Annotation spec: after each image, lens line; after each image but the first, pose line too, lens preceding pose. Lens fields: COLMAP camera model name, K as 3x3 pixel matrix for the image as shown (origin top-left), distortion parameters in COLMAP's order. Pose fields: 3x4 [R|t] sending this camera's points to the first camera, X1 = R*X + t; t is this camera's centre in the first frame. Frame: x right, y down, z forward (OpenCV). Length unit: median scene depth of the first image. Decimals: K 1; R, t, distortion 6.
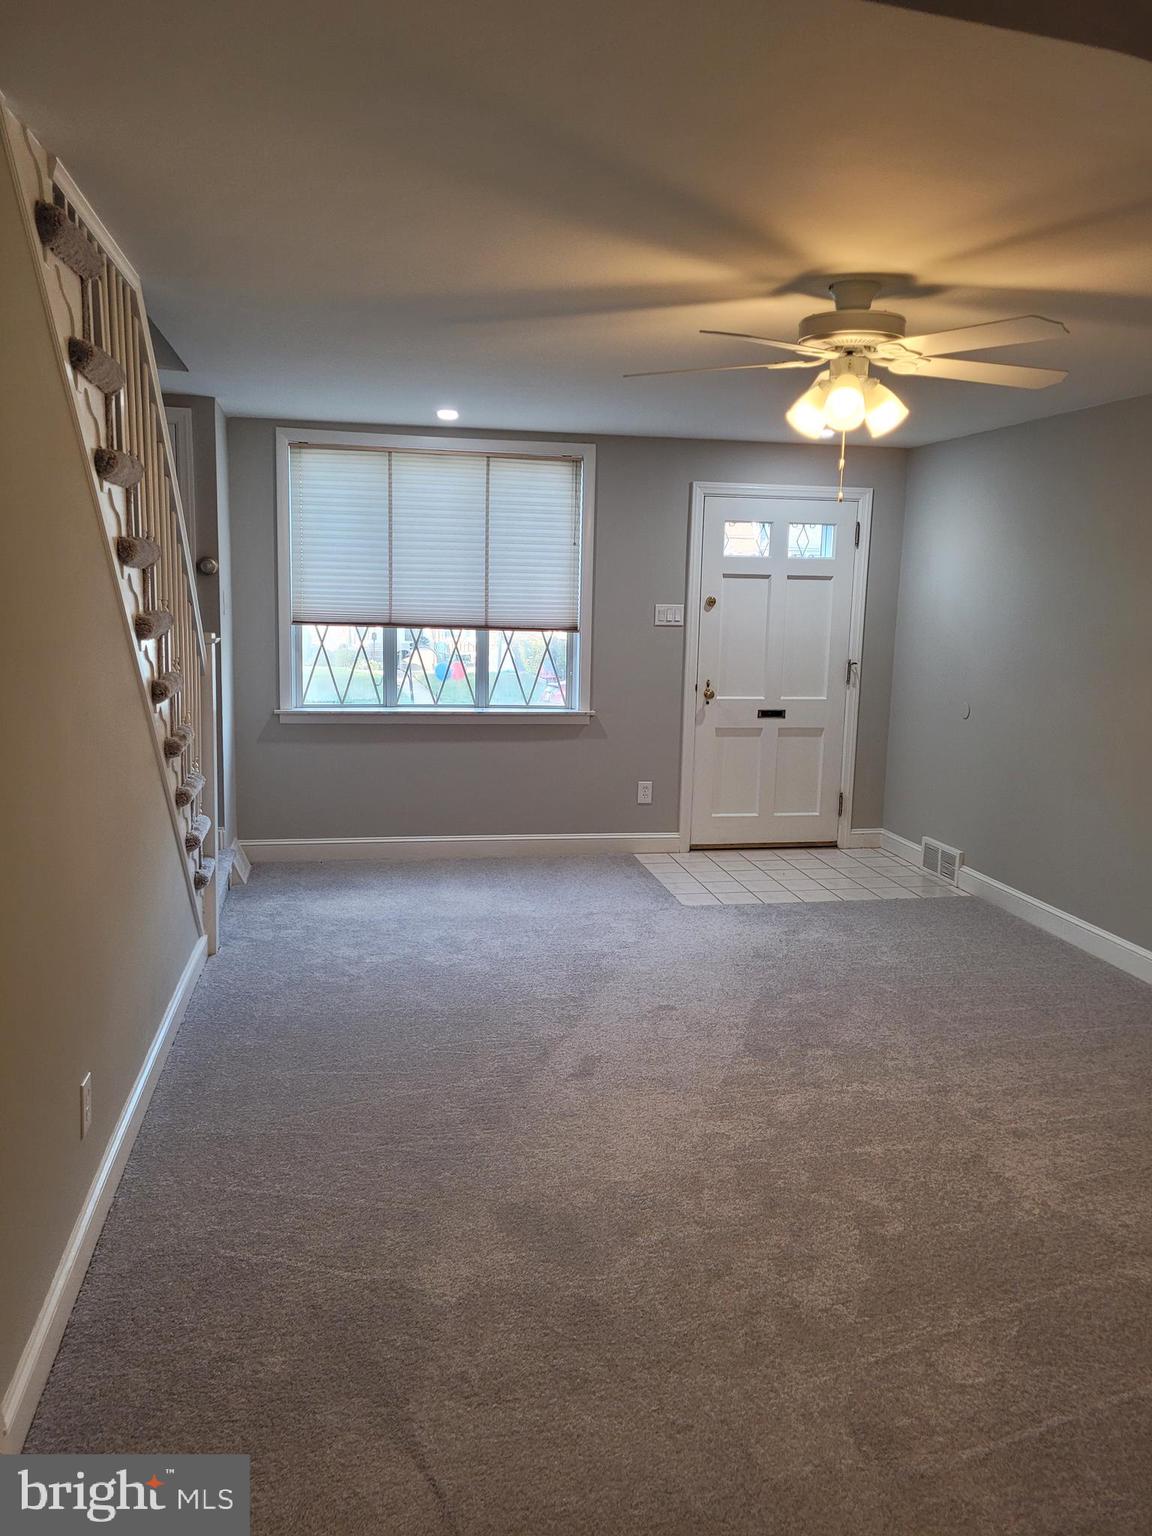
lens RADIAL K [[1185.1, 0, 576.0], [0, 1185.1, 768.0], [0, 0, 1]] dist [0.038893, -0.006639]
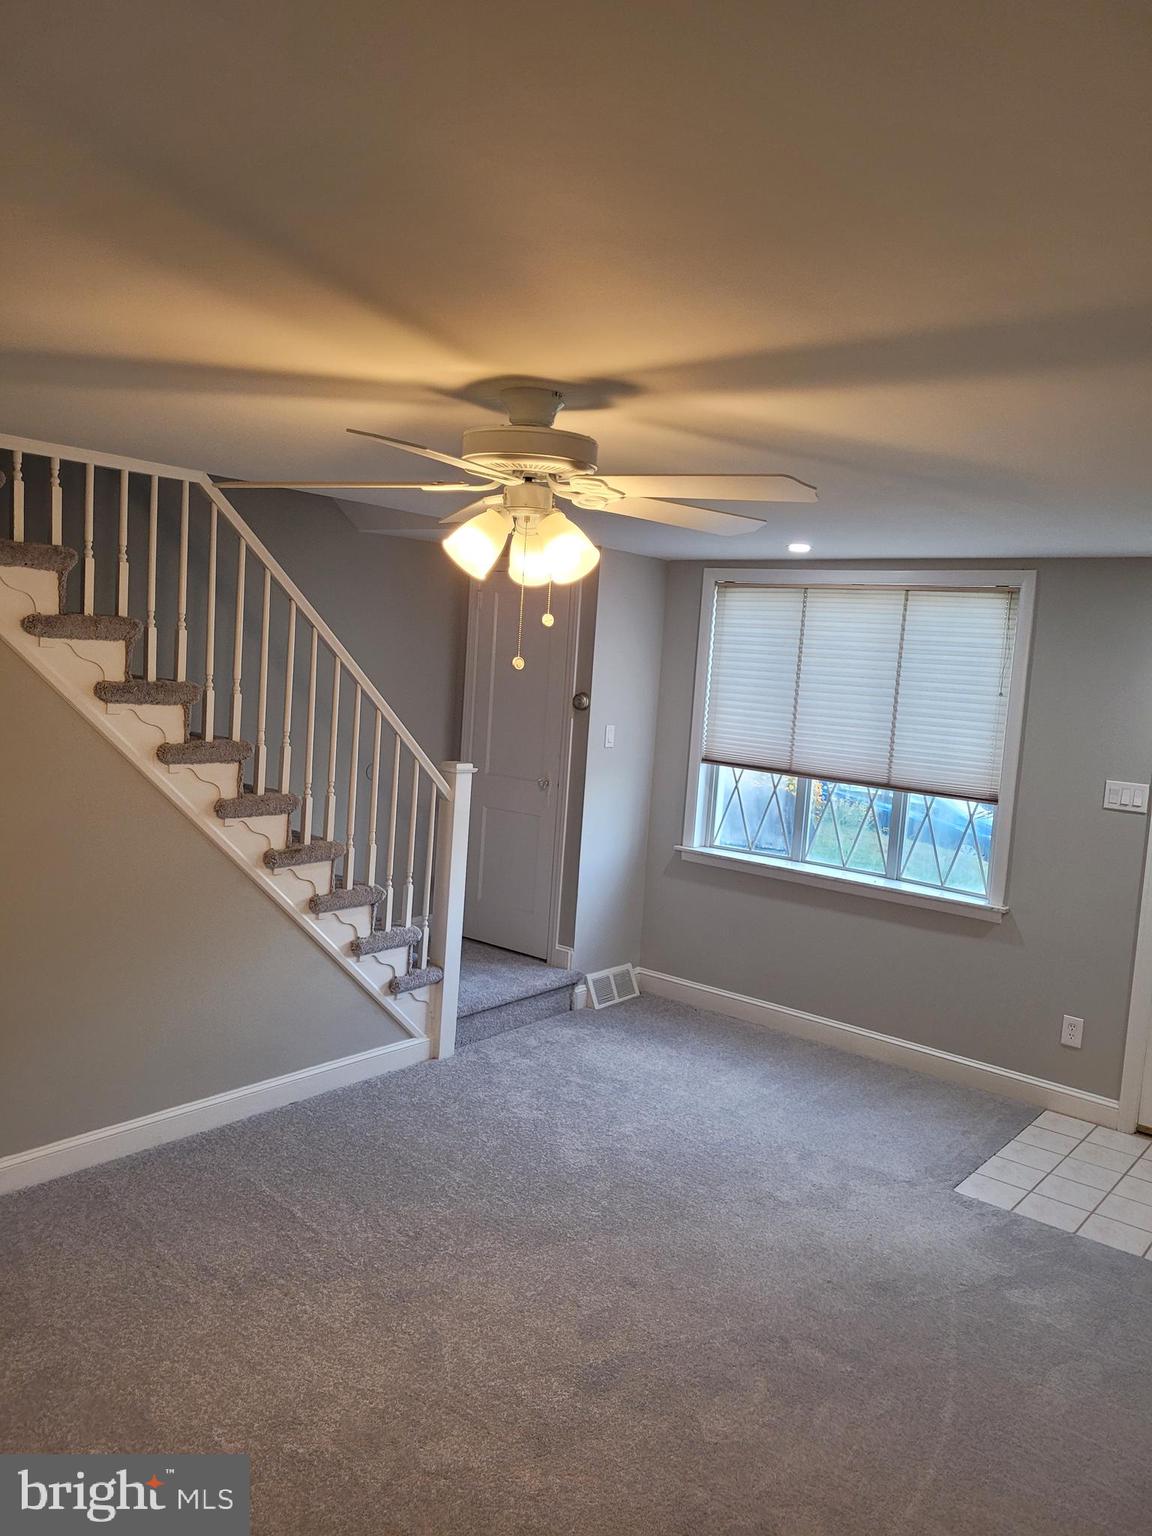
lens RADIAL K [[1185.1, 0, 576.0], [0, 1185.1, 768.0], [0, 0, 1]] dist [0.038893, -0.006639]
pose [[0.627778, 0.094459, -0.772639, 0.446988], [-0.165327, 0.986143, -0.013769, -0.084096], [0.760632, 0.136382, 0.634696, 0.291504]]
